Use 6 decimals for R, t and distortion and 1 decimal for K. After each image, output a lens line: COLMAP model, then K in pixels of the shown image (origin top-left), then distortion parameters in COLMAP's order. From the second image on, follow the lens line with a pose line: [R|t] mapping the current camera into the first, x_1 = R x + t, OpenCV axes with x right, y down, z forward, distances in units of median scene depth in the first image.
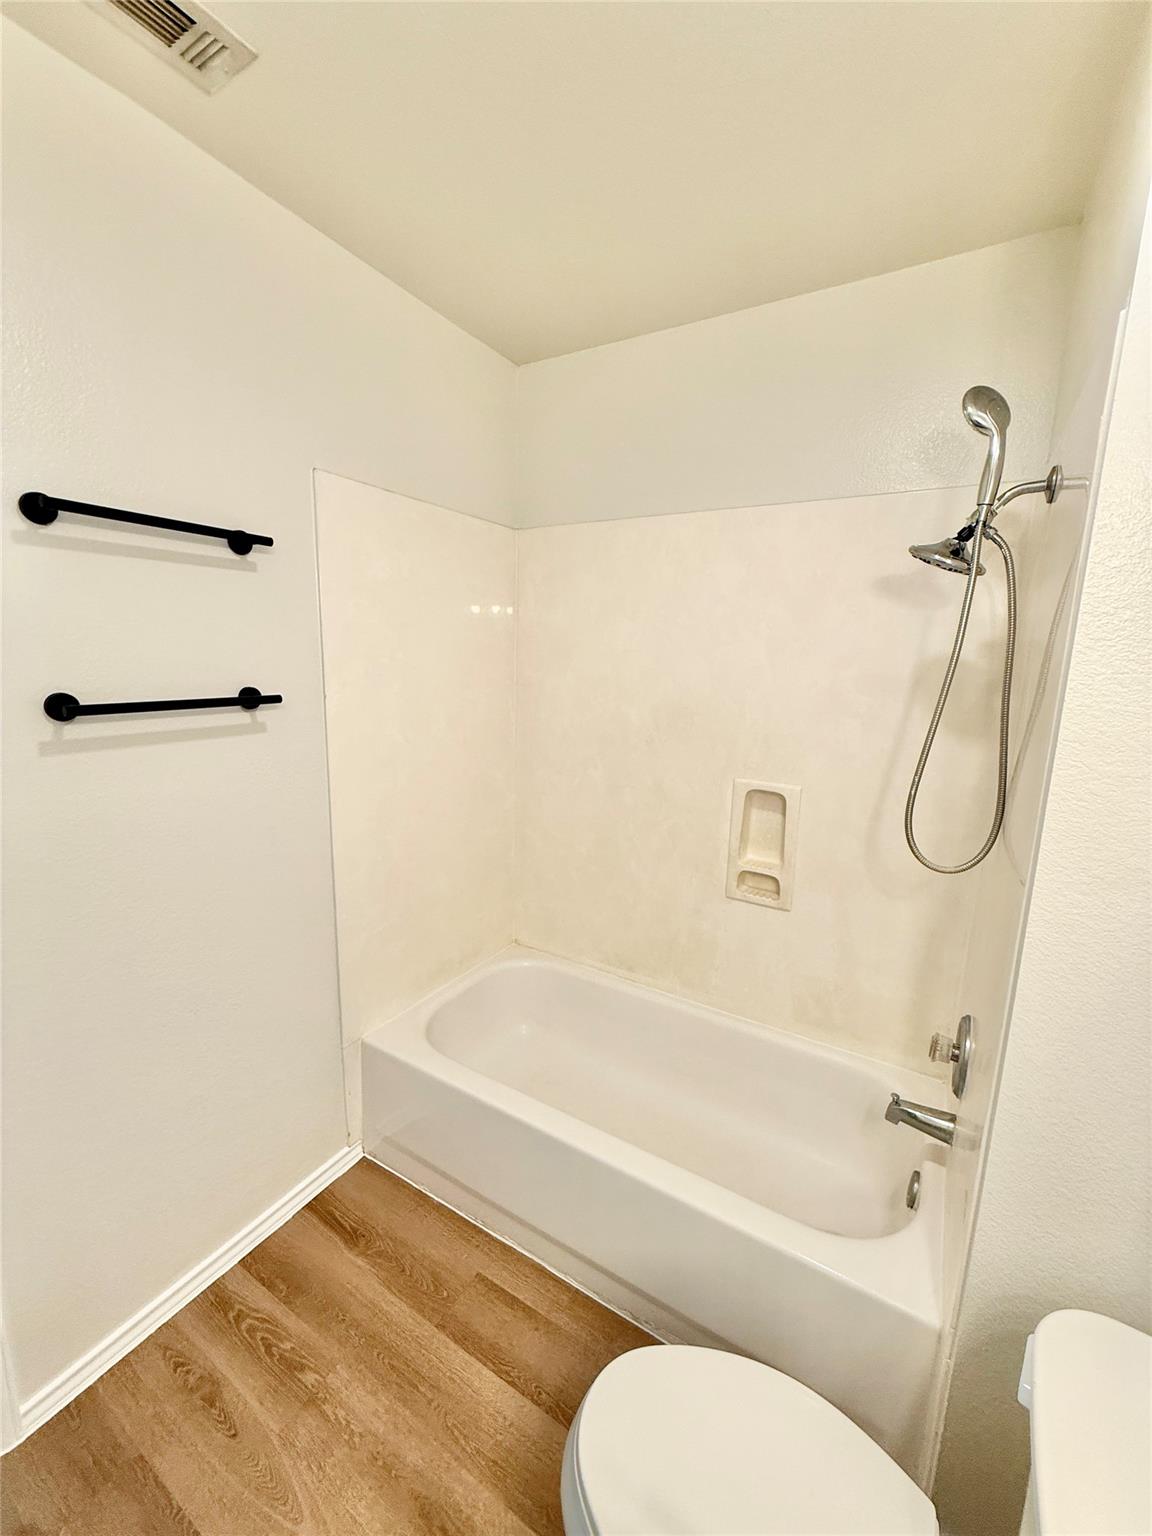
lens RADIAL K [[613.2, 0, 575.6], [0, 613.2, 765.9], [0, 0, 1]] dist [0.002625, -0.000346]
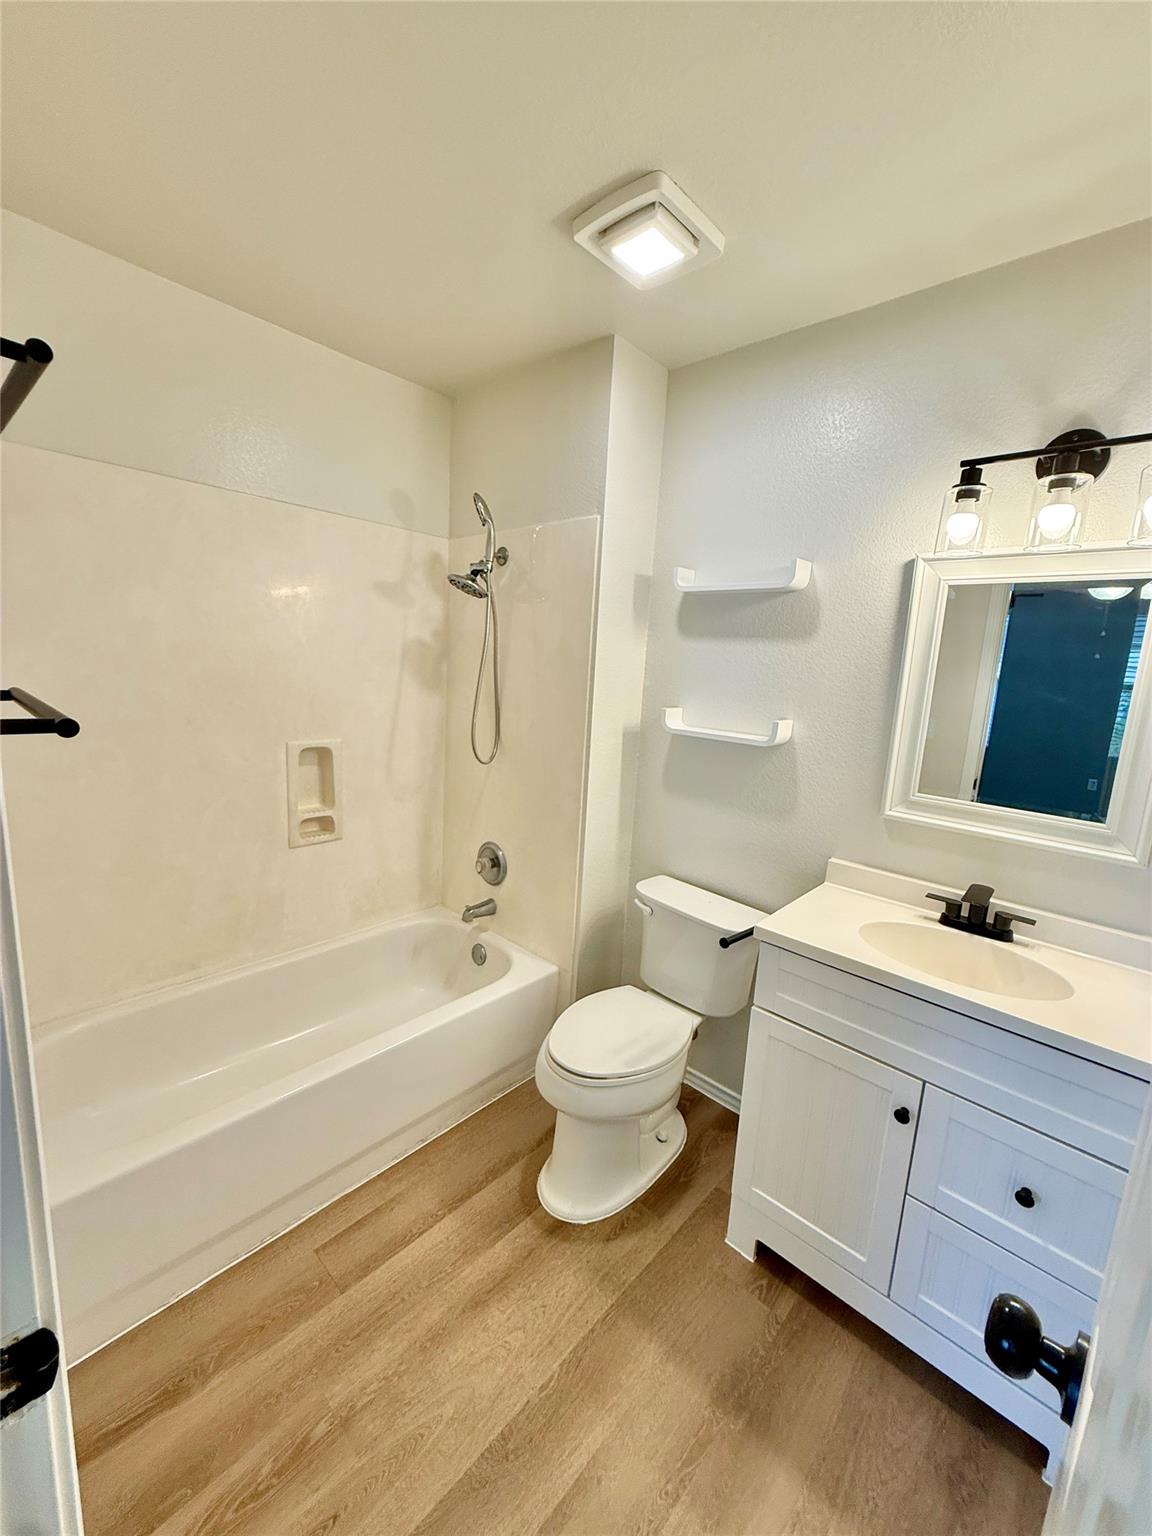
lens RADIAL K [[613.2, 0, 577.3], [0, 613.2, 769.5], [0, 0, 1]] dist [0.002625, -0.000346]
pose [[0.205695, -0.186741, 0.960634, -0.886581], [0.125603, 0.978544, 0.163328, -0.056746], [-0.970522, 0.087063, 0.224737, 0.285557]]
